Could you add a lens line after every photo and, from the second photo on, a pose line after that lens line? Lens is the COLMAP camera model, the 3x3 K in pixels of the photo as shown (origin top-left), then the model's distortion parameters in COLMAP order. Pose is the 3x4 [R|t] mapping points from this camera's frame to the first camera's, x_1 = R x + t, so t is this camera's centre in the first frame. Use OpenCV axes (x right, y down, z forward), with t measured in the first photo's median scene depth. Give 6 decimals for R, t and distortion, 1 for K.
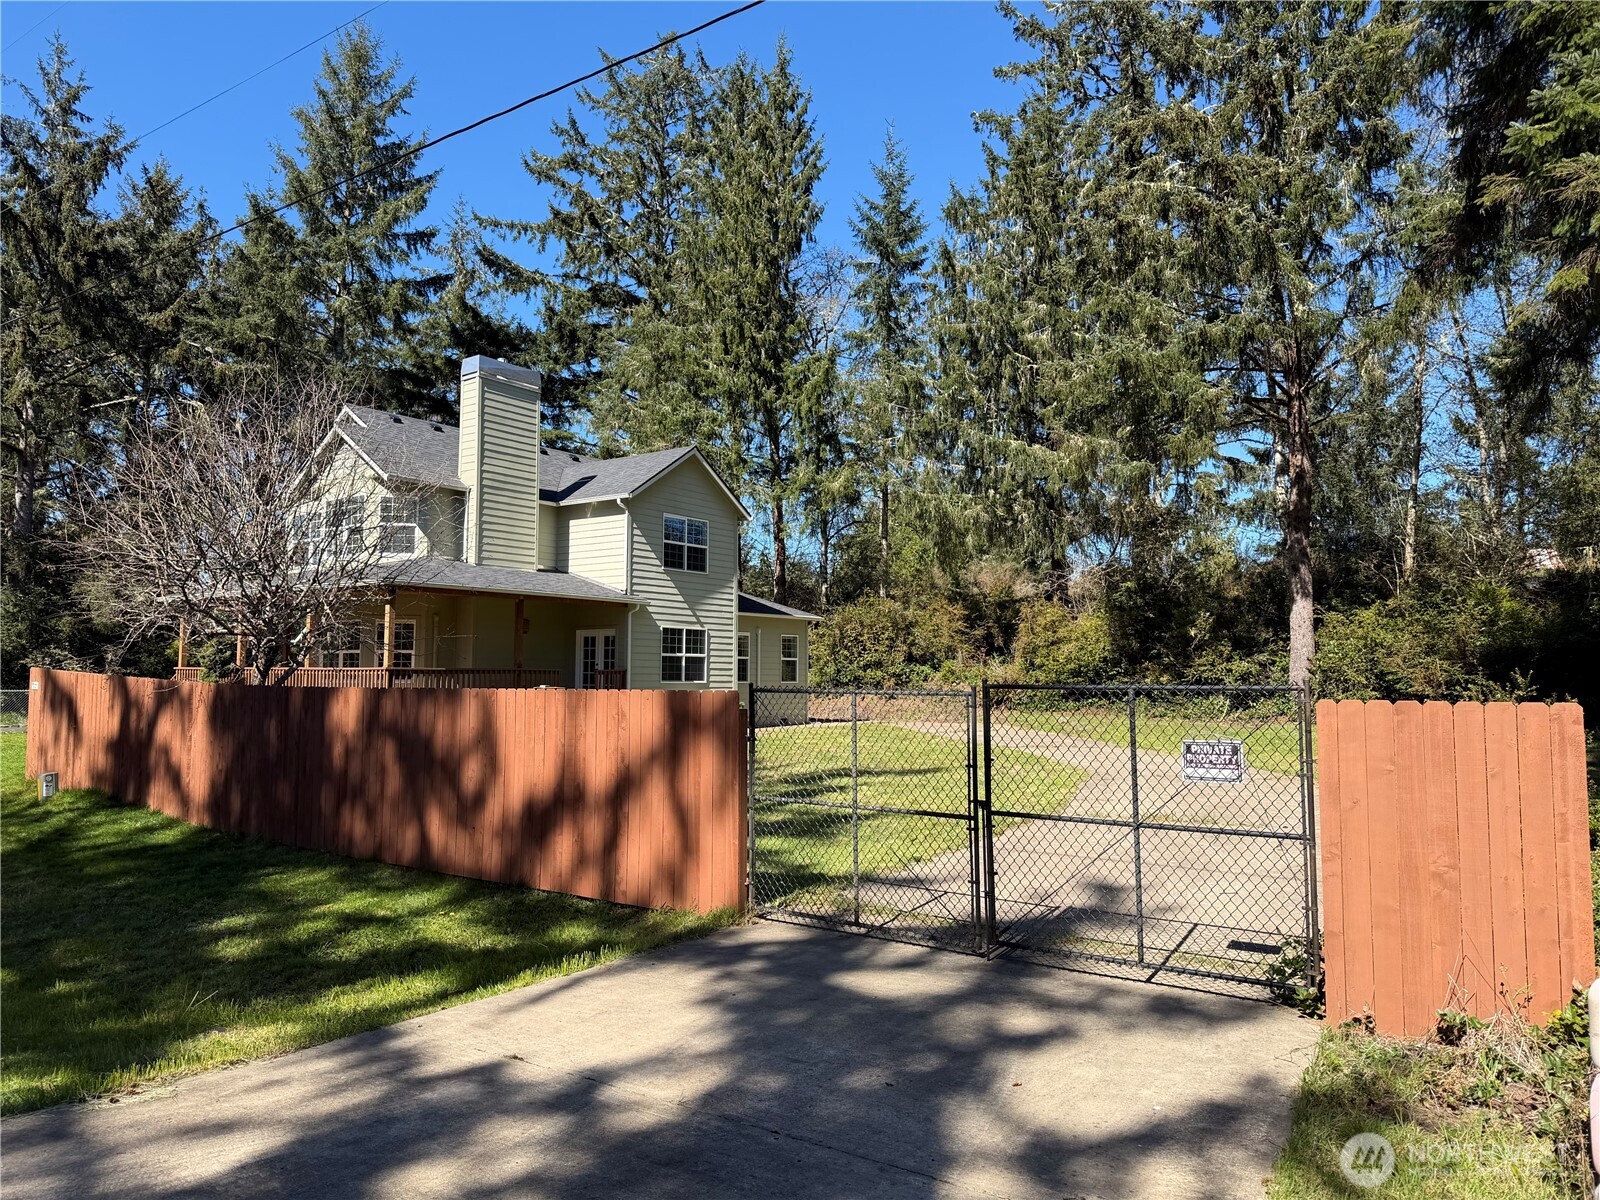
lens RADIAL K [[1132.1, 0, 801.6], [0, 1132.1, 595.4], [0, 0, 1]] dist [0.139421, -0.185203]
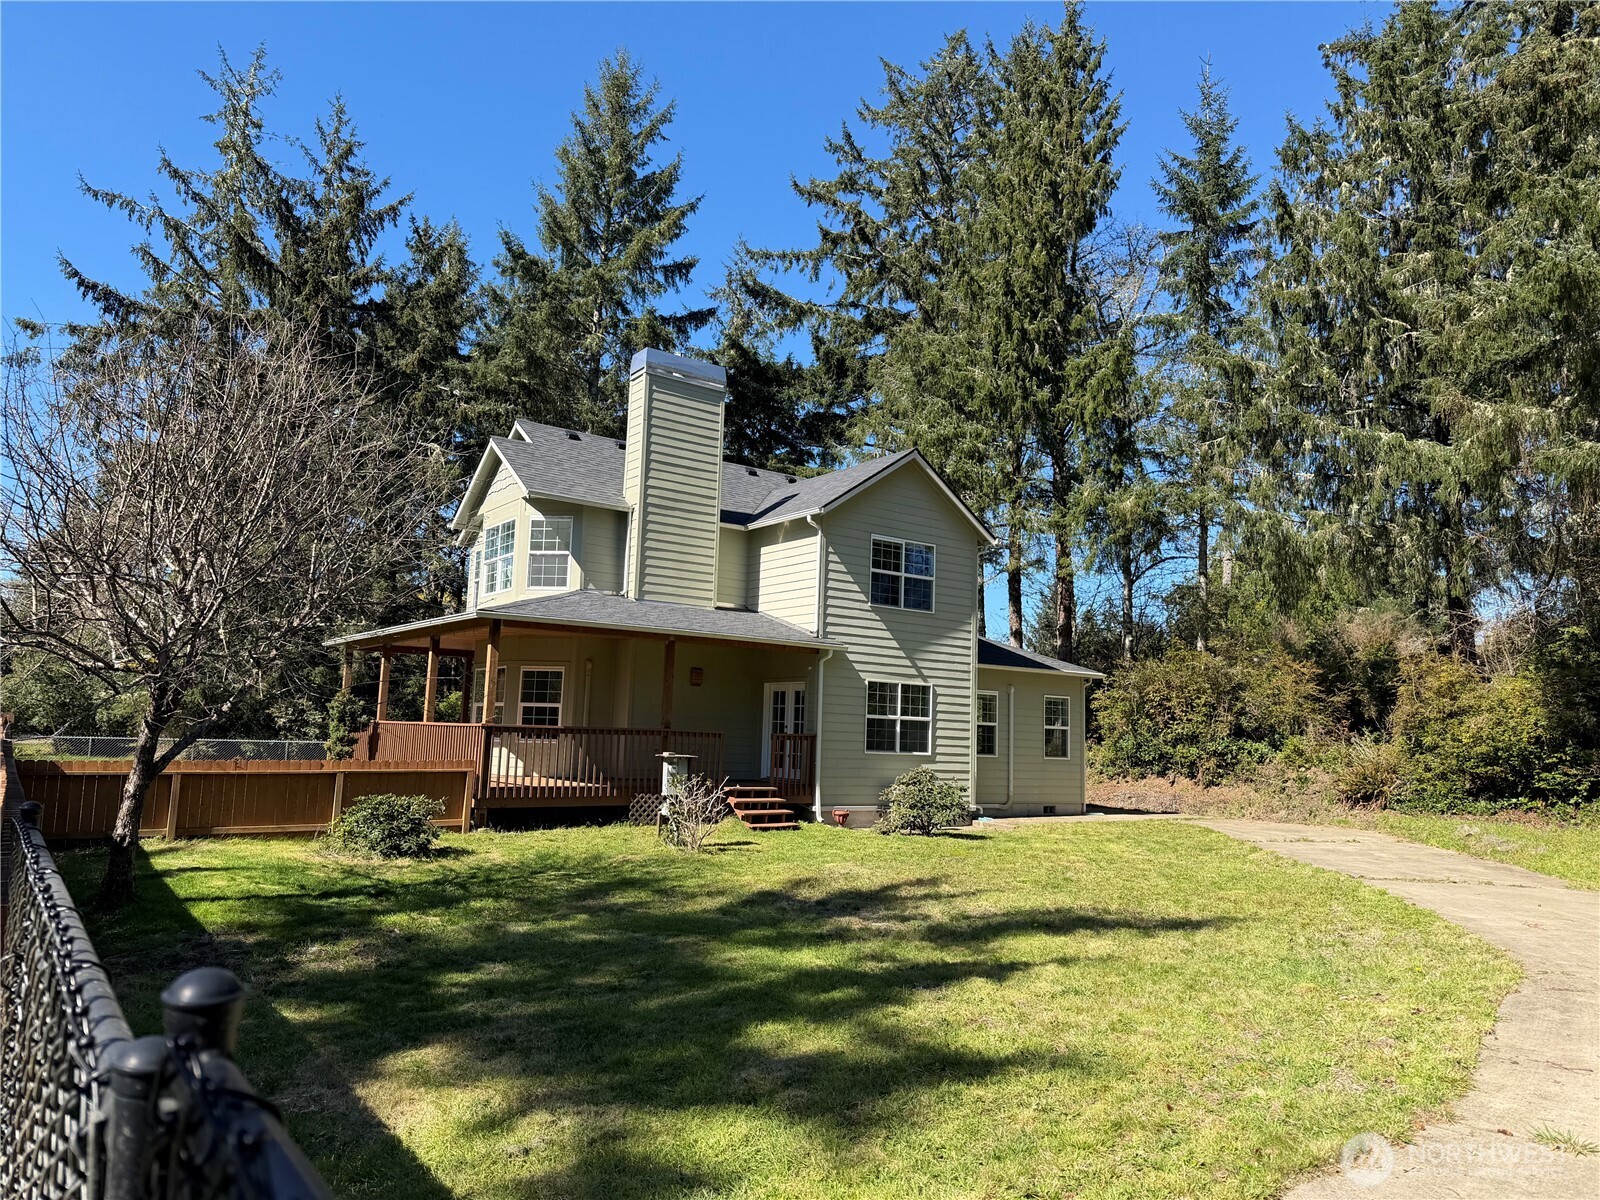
lens RADIAL K [[1132.1, 0, 801.6], [0, 1132.1, 595.4], [0, 0, 1]] dist [0.139421, -0.185203]
pose [[0.954830, -0.011543, -0.296929, 0.046871], [-0.005835, 0.998324, -0.057572, 0.010780], [0.297096, 0.056704, 0.953163, 0.180530]]
